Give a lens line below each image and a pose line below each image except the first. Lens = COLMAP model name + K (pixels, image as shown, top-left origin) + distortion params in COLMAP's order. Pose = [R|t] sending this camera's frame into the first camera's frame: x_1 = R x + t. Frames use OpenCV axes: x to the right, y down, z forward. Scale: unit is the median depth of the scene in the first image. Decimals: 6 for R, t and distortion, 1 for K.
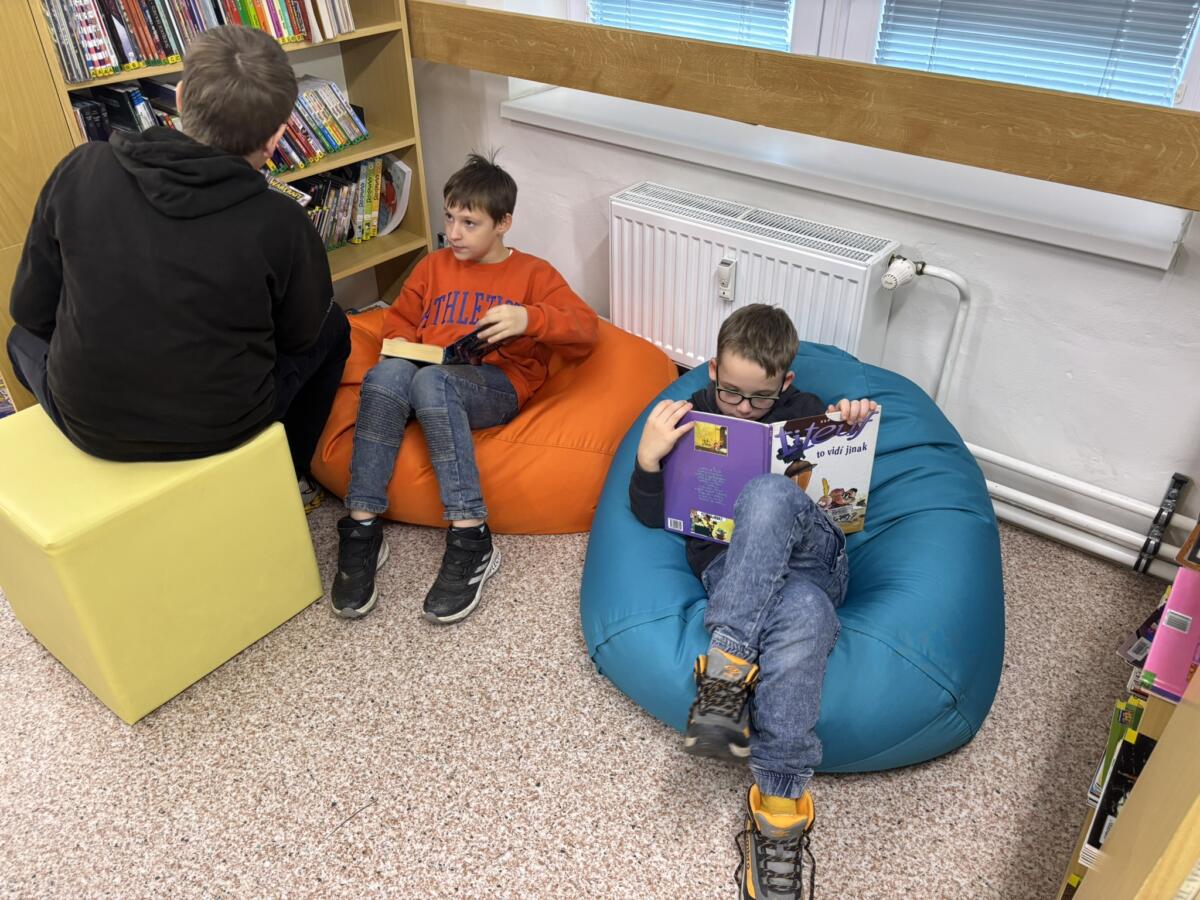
lens RADIAL K [[890.7, 0, 617.0], [0, 890.7, 441.0], [0, 0, 1]] dist [0.048015, -0.056078]
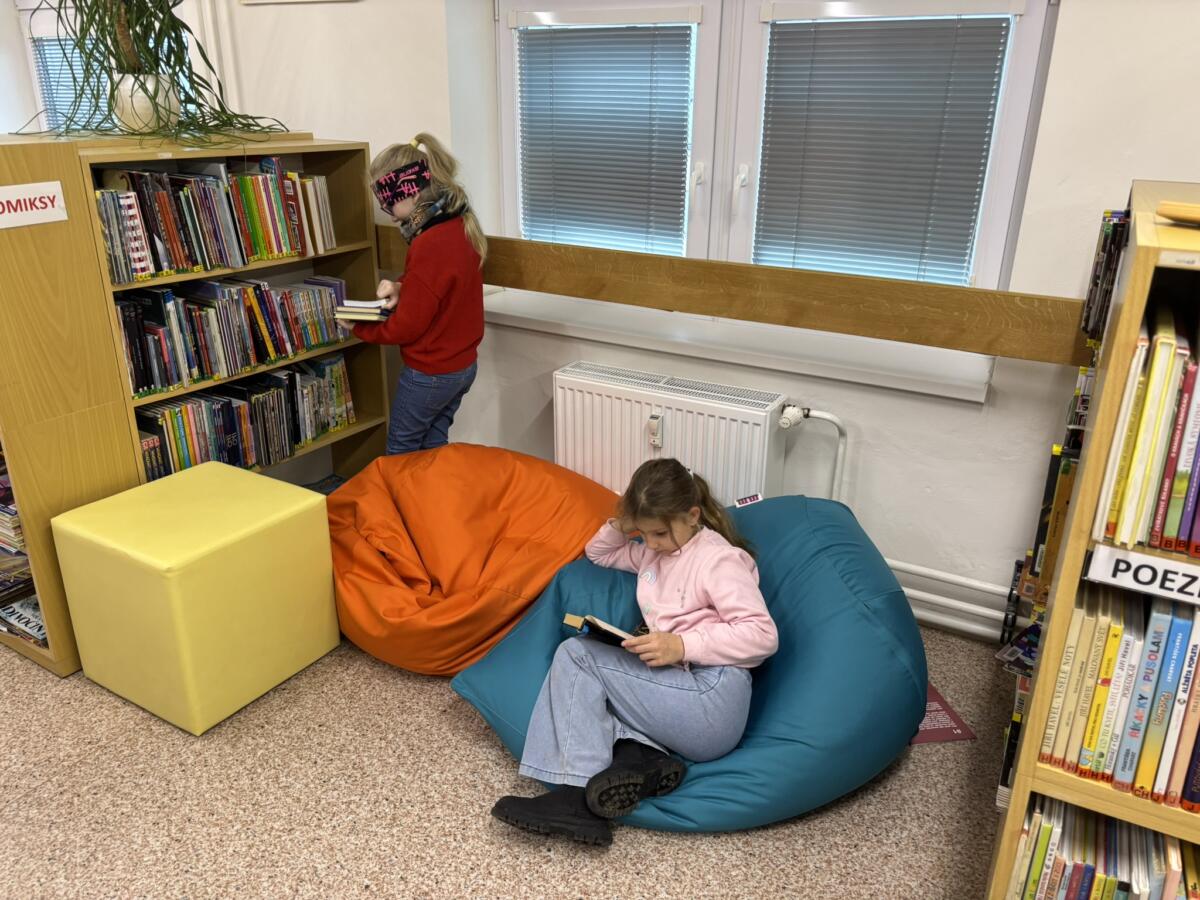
lens RADIAL K [[890.7, 0, 617.0], [0, 890.7, 441.0], [0, 0, 1]] dist [0.048015, -0.056078]
pose [[0.987608, -0.039548, 0.151874, -0.146176], [0.073940, 0.970847, -0.228010, 0.136832], [-0.138429, 0.236414, 0.961741, -0.214976]]
